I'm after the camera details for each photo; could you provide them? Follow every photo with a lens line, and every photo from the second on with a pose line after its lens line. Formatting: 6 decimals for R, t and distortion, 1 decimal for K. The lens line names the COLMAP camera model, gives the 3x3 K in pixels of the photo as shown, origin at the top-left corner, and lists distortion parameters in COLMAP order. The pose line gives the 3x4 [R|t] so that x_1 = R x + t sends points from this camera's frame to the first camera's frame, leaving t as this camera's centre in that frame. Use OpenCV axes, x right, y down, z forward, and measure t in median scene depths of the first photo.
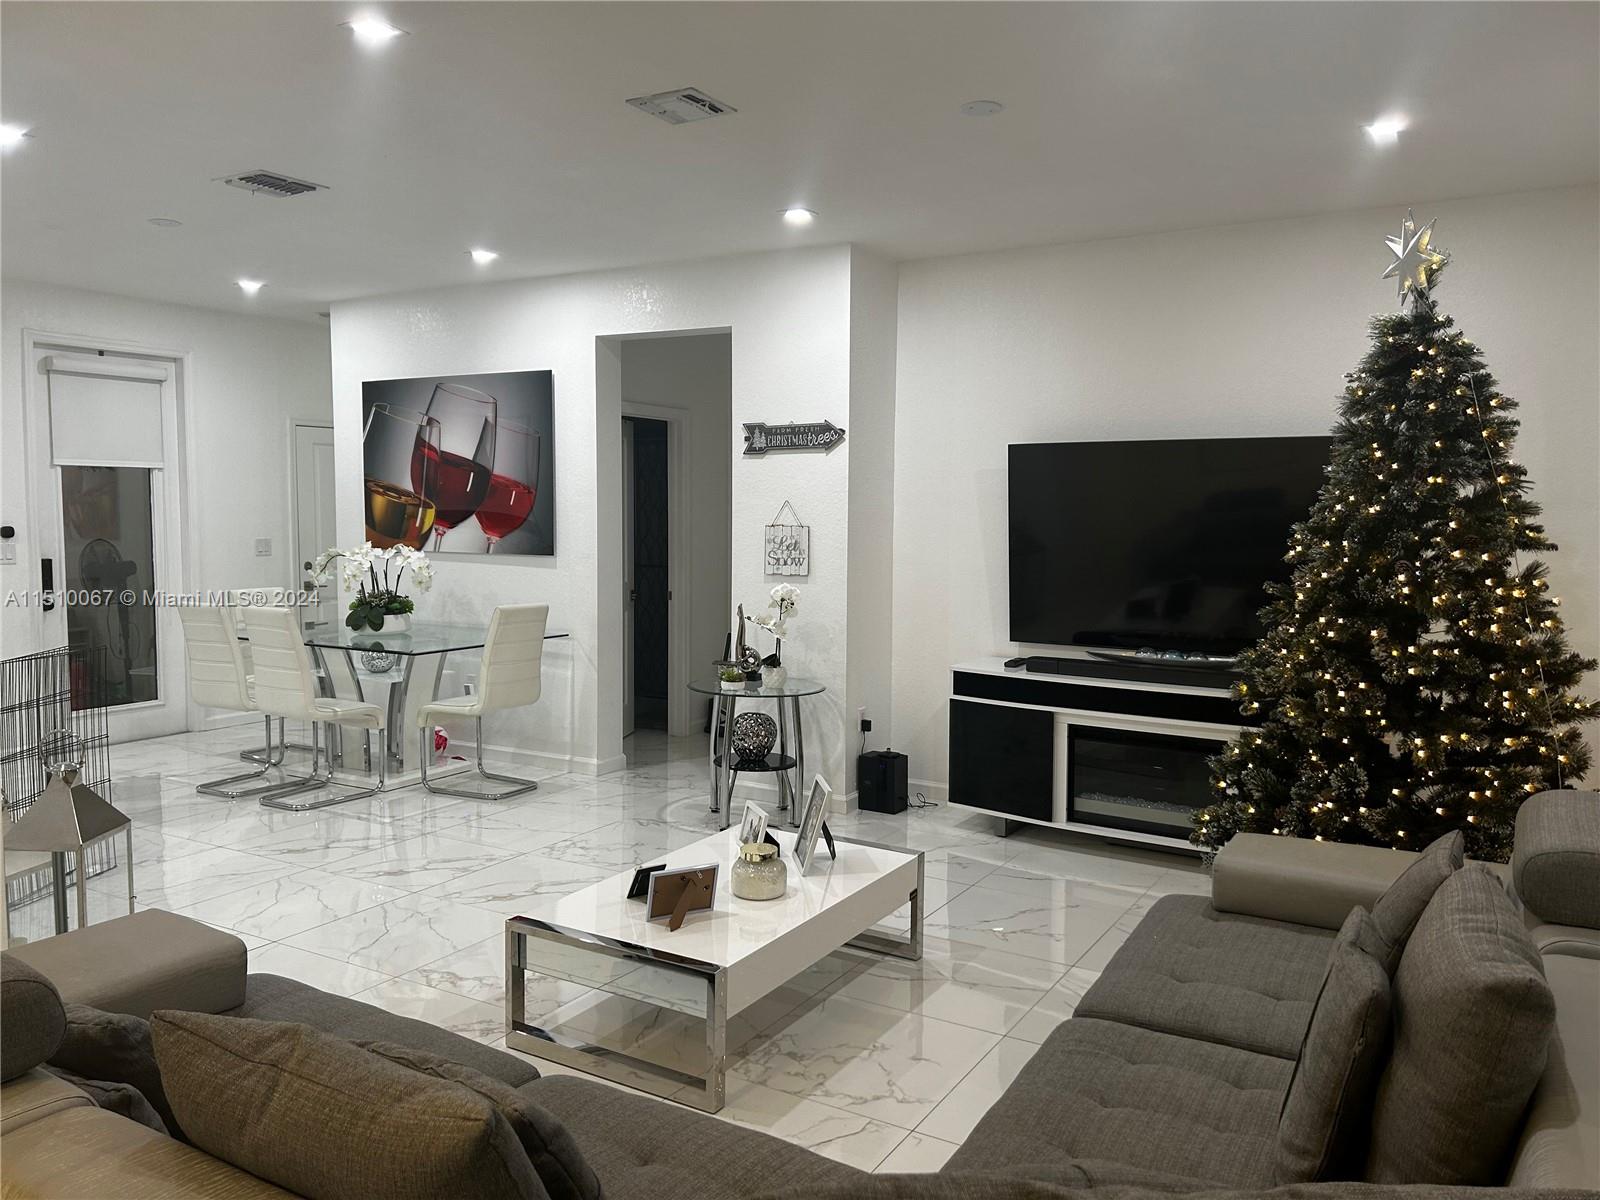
lens RADIAL K [[1192.0, 0, 801.1], [0, 1192.0, 607.1], [0, 0, 1]] dist [0.068480, -0.081652]
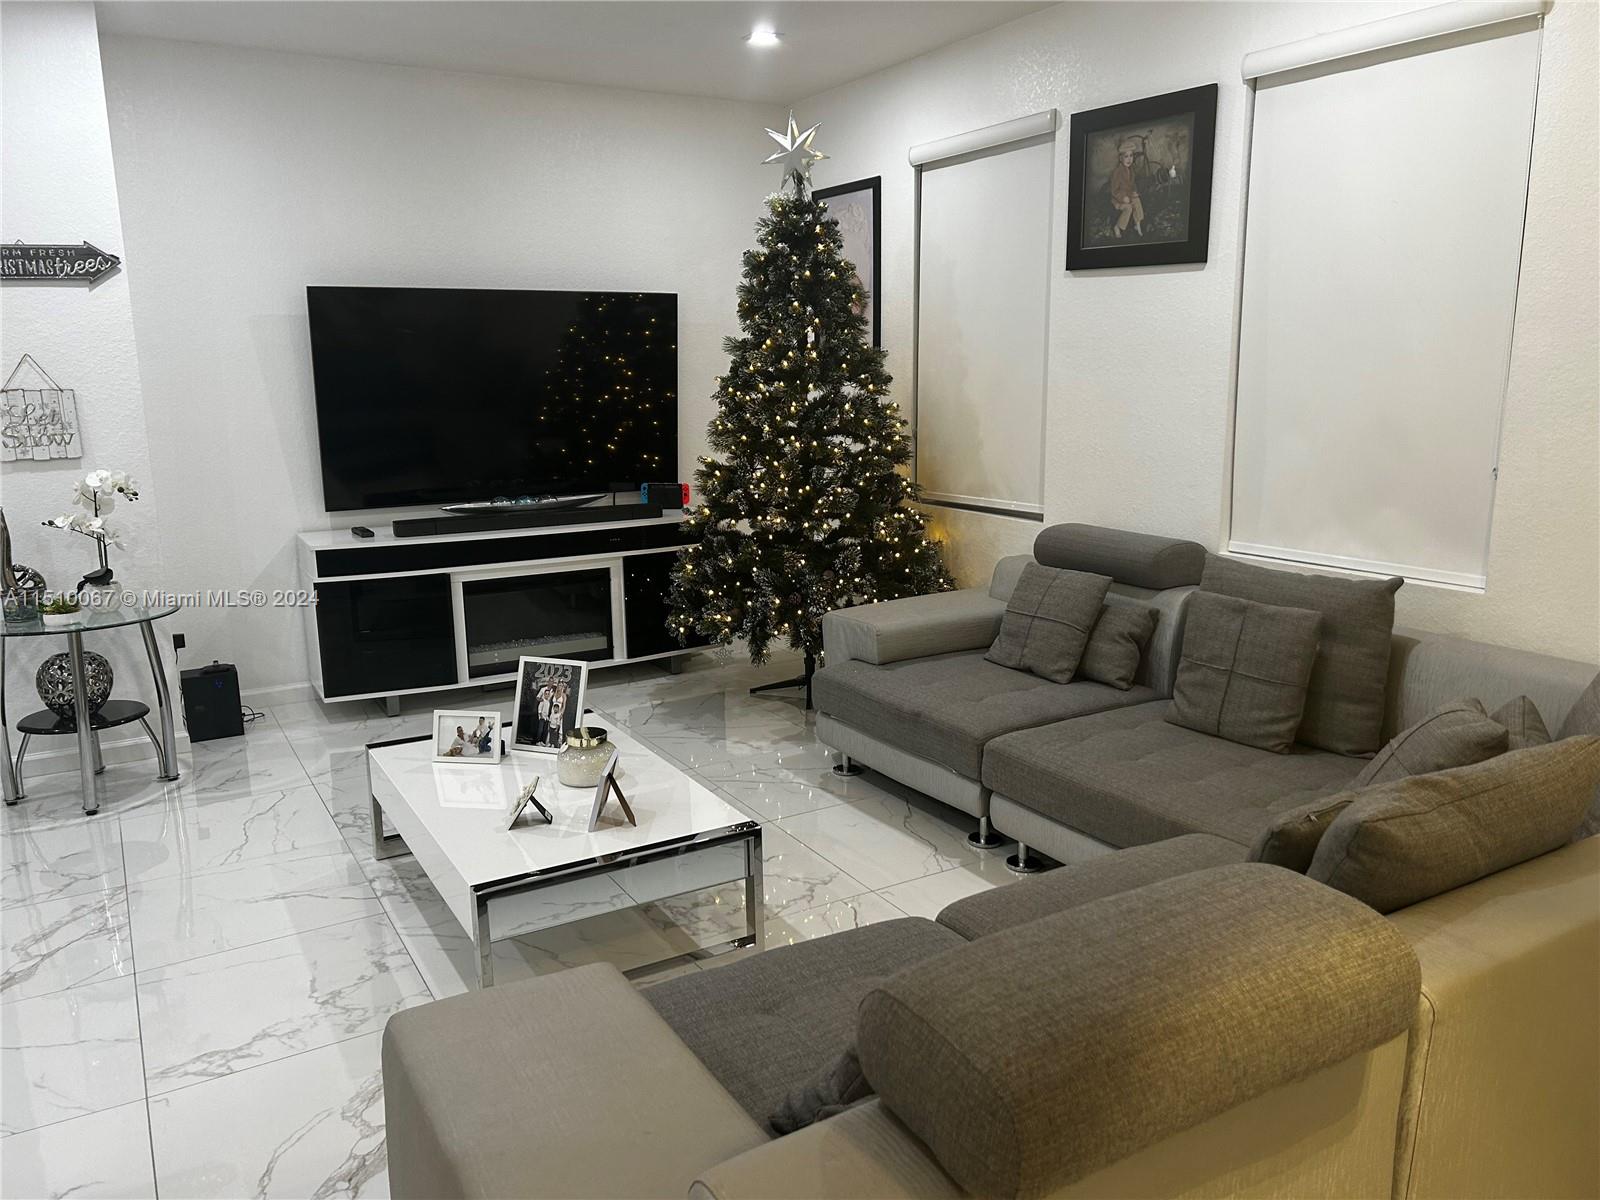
lens RADIAL K [[1188.0, 0, 801.8], [0, 1188.0, 626.8], [0, 0, 1]] dist [0.067579, -0.081381]
pose [[0.470544, -0.206825, 0.857794, -0.465745], [0.091551, 0.978338, 0.185669, -0.022313], [-0.877614, -0.008833, 0.479287, 0.261392]]
